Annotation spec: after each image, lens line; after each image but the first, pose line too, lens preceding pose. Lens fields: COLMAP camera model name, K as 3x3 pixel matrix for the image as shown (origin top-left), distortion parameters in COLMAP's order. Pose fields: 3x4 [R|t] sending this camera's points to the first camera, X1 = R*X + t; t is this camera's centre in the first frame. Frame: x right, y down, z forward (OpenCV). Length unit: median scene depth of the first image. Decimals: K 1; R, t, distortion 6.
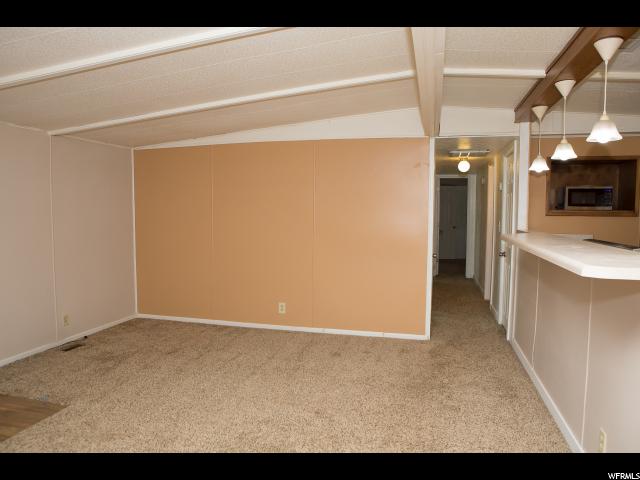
lens RADIAL K [[449.1, 0, 322.9], [0, 449.1, 239.2], [0, 0, 1]] dist [-0.088574, 0.061790]
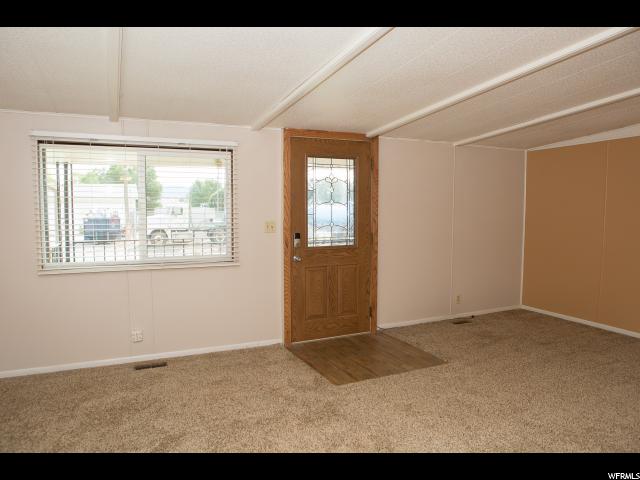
lens RADIAL K [[449.1, 0, 319.9], [0, 449.1, 240.0], [0, 0, 1]] dist [-0.088574, 0.061790]
pose [[0.645220, 0.057116, -0.761859, 0.100248], [-0.050399, 0.998212, 0.032151, 0.003147], [0.762332, 0.017652, 0.646945, -0.091433]]
